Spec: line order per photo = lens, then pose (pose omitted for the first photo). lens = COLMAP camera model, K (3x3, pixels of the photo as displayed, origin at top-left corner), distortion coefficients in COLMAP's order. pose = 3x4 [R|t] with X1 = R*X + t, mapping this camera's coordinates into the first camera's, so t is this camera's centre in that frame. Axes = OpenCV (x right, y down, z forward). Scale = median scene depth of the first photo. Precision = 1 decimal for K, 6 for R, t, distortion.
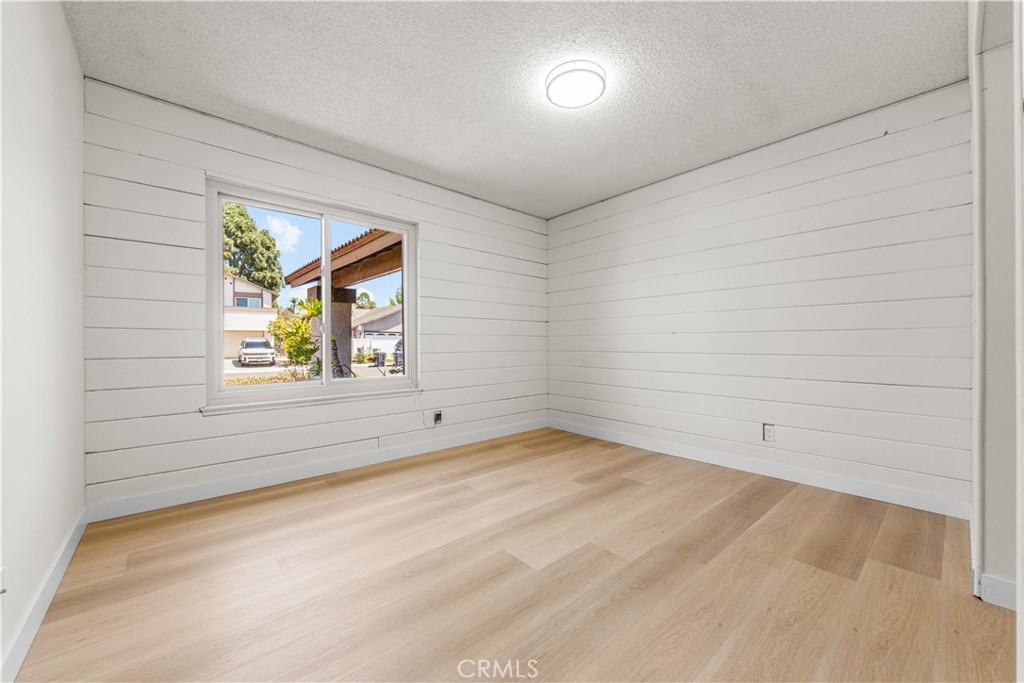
lens RADIAL K [[398.9, 0, 499.2], [0, 398.9, 415.5], [0, 0, 1]] dist [-0.002404, -0.000242]
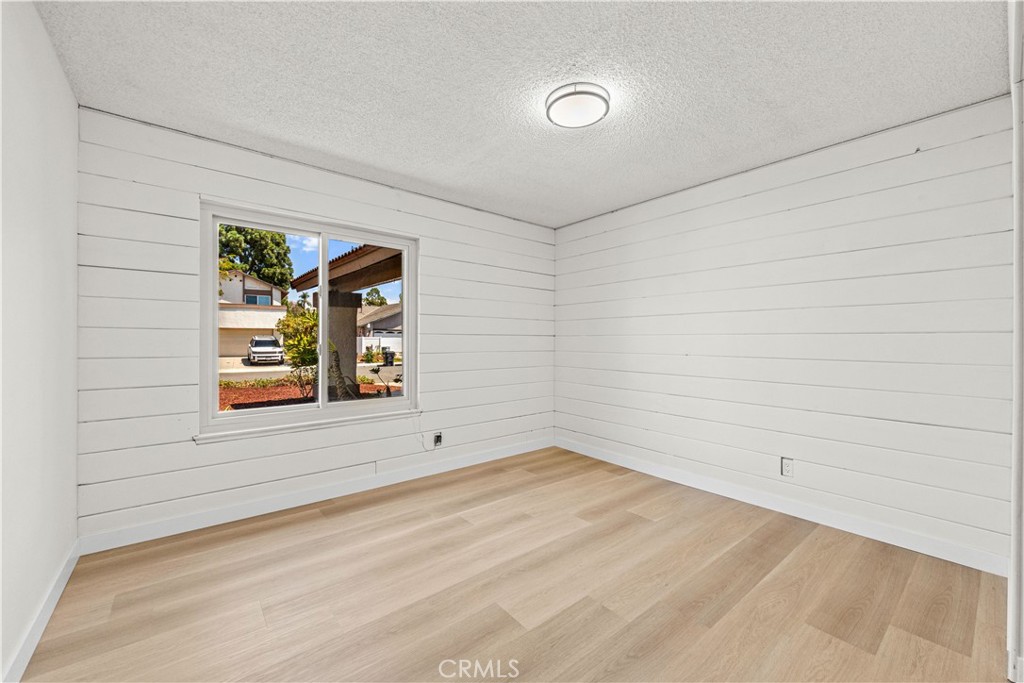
lens RADIAL K [[398.9, 0, 533.0], [0, 398.9, 329.6], [0, 0, 1]] dist [-0.002404, -0.000242]
pose [[0.999339, 0.006906, -0.035690, 0.119227], [-0.006949, 0.999975, -0.001091, -0.287204], [0.035681, 0.001338, 0.999362, 0.049099]]
